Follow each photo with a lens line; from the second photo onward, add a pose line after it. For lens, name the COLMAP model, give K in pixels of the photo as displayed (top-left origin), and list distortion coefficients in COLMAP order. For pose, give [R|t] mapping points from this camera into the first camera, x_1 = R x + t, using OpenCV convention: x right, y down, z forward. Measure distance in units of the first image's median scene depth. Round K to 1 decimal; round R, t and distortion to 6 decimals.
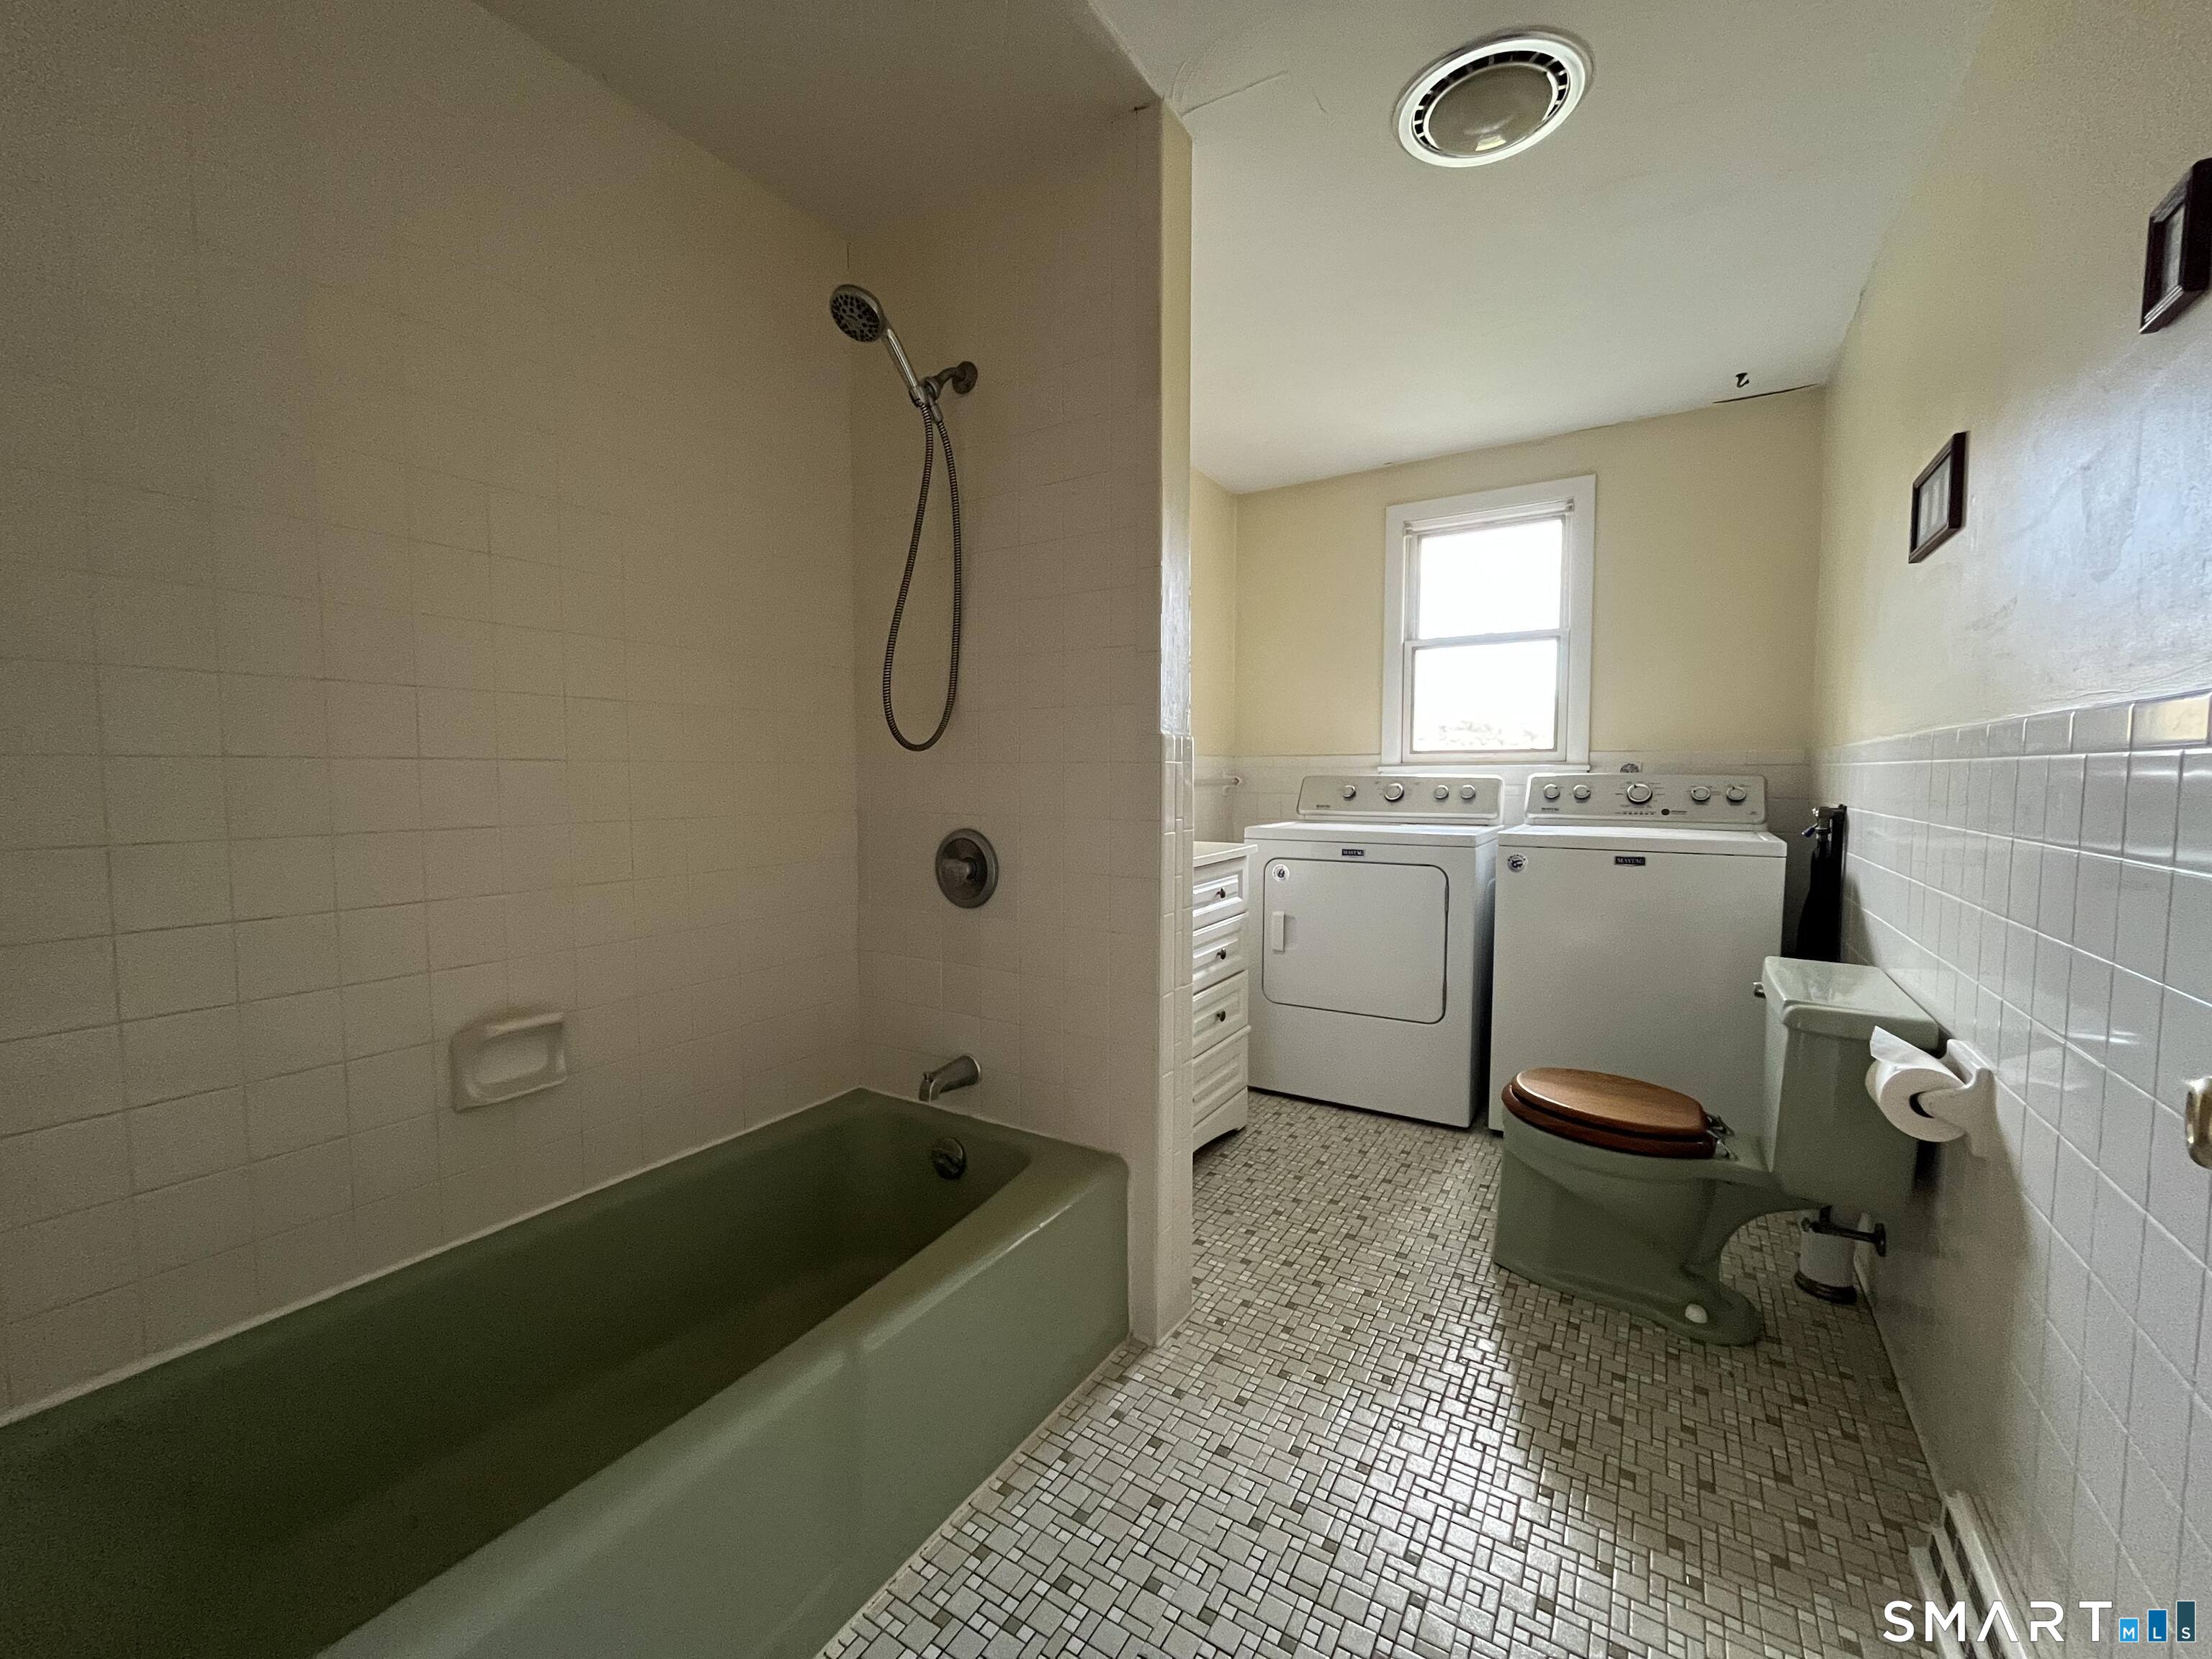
lens RADIAL K [[894.1, 0, 1108.3], [0, 894.1, 826.6], [0, 0, 1]] dist [-0.004554, -0.000199]
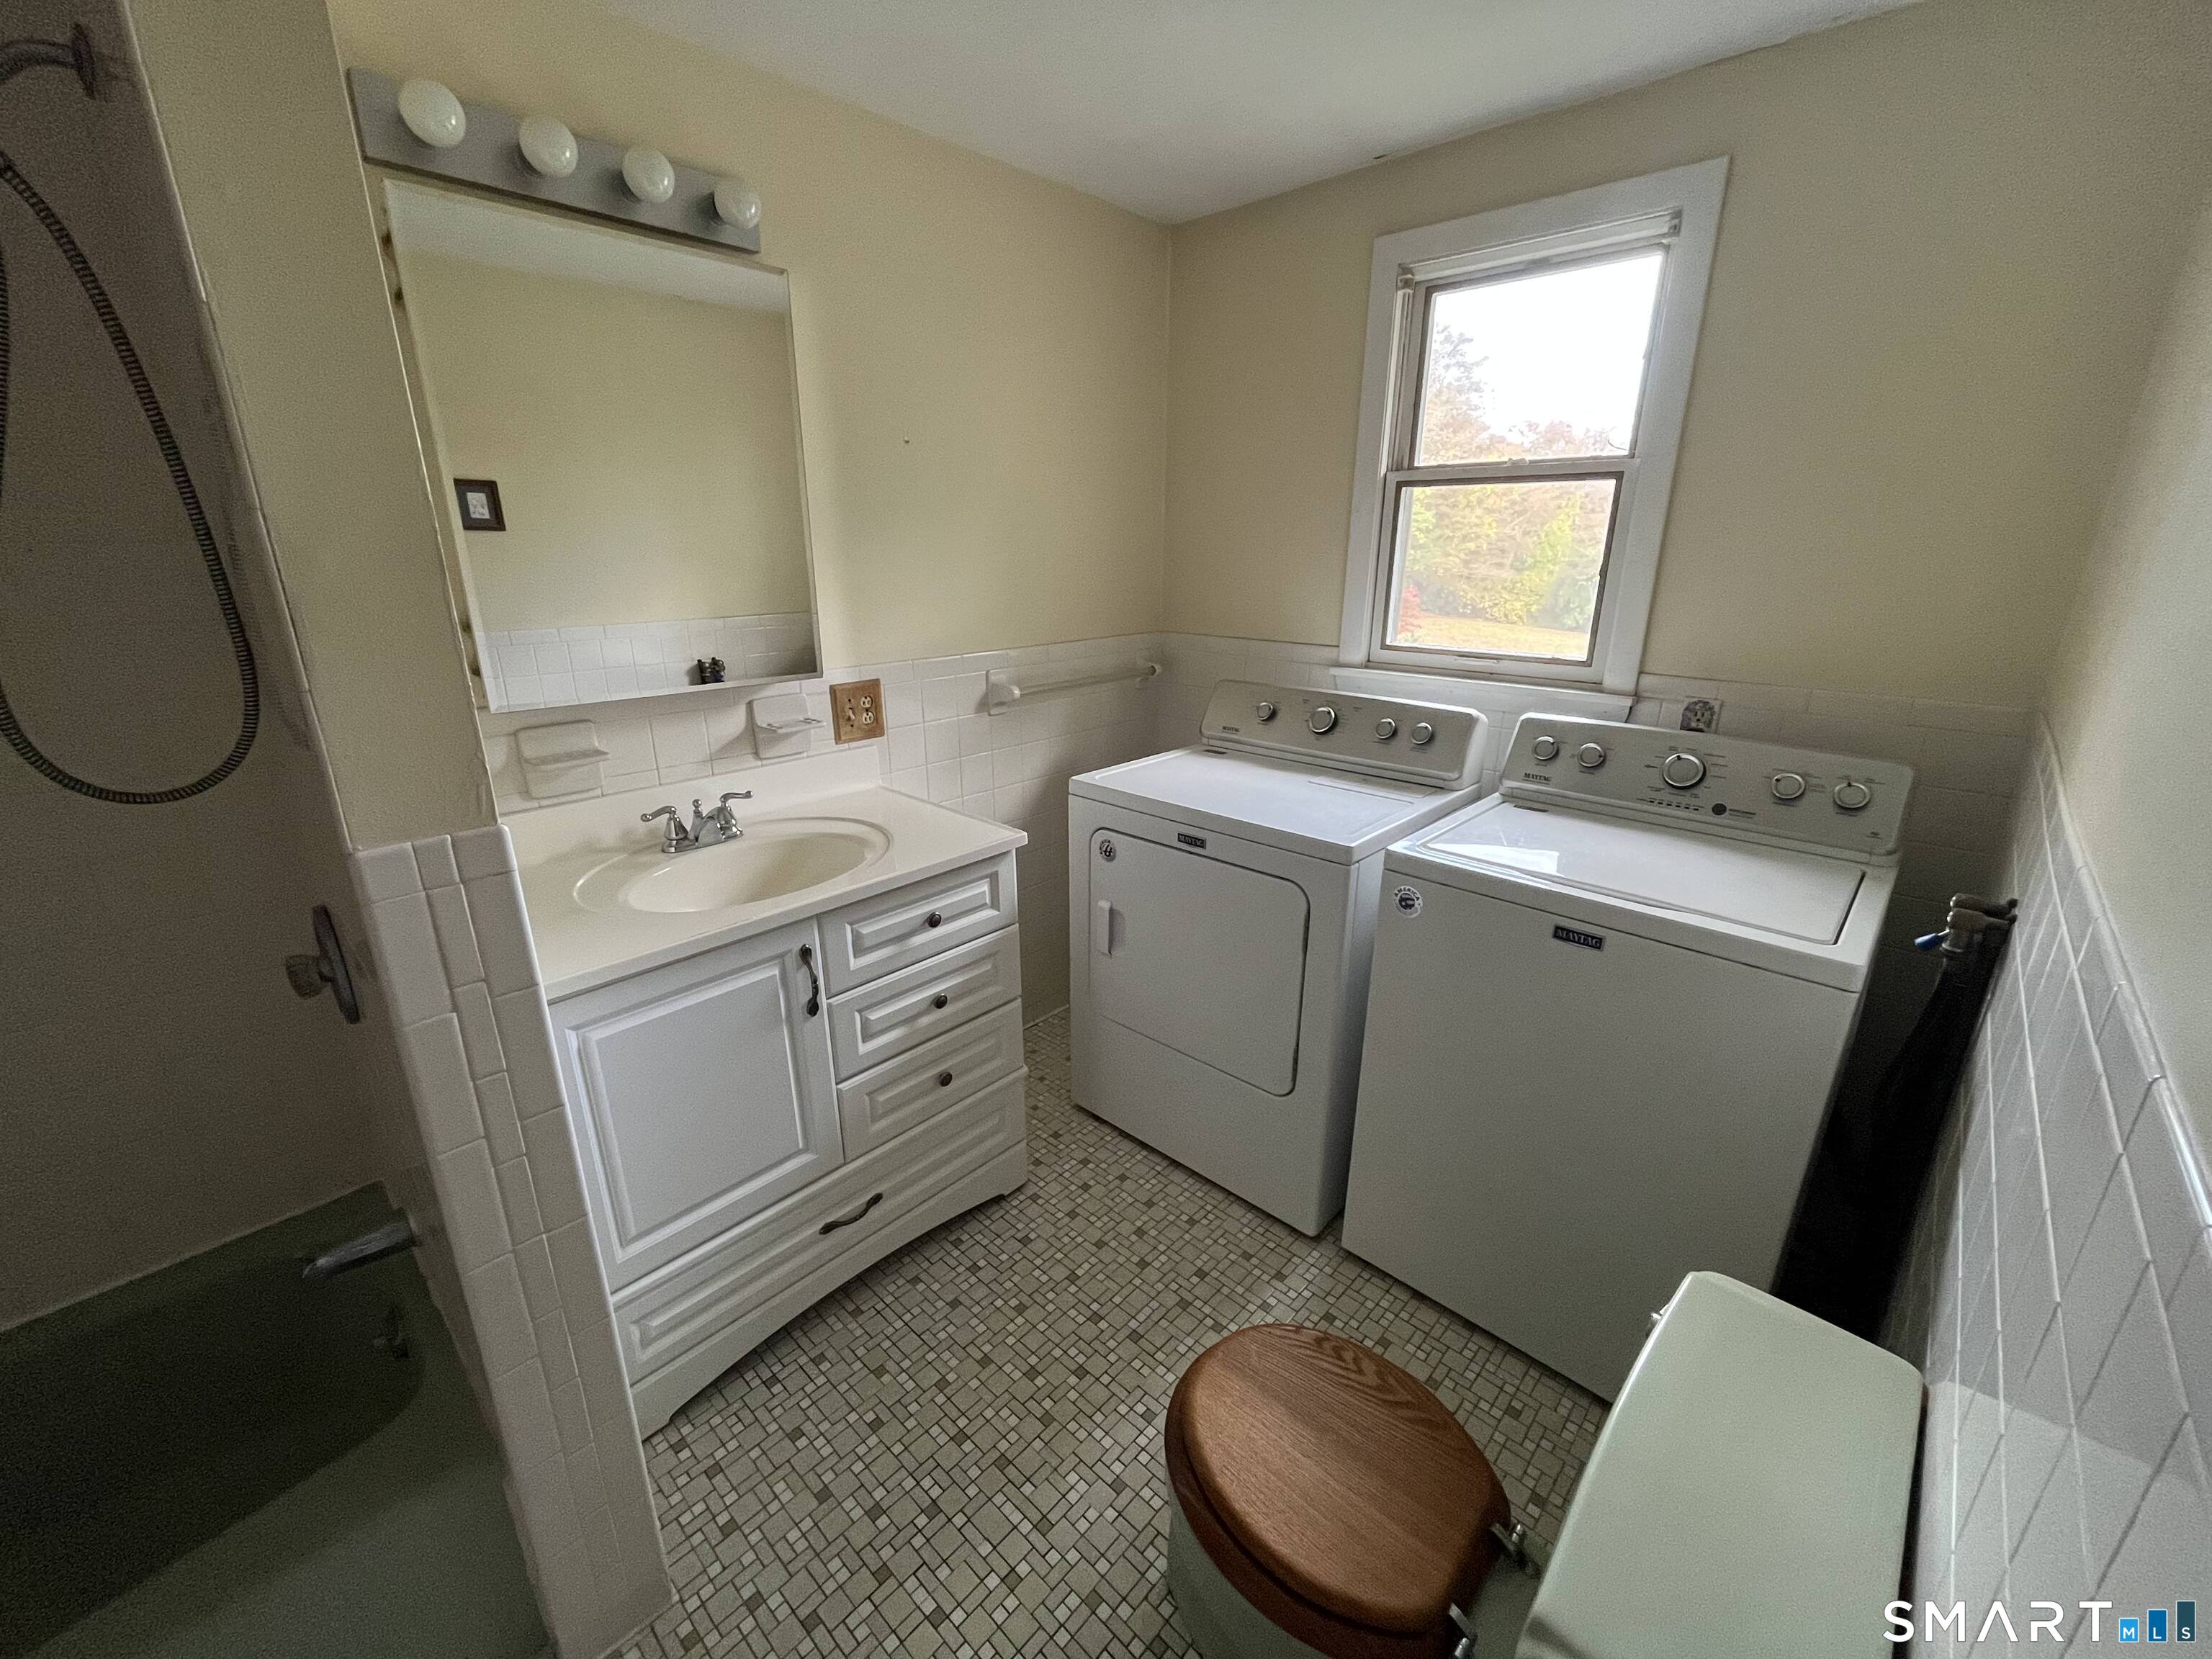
lens RADIAL K [[894.1, 0, 1104.0], [0, 894.1, 832.3], [0, 0, 1]] dist [-0.004554, -0.000199]
pose [[0.981084, 0.063844, -0.182751, 0.334360], [-0.015581, 0.967031, 0.254183, -0.146985], [0.192954, -0.246528, 0.949733, 0.356875]]
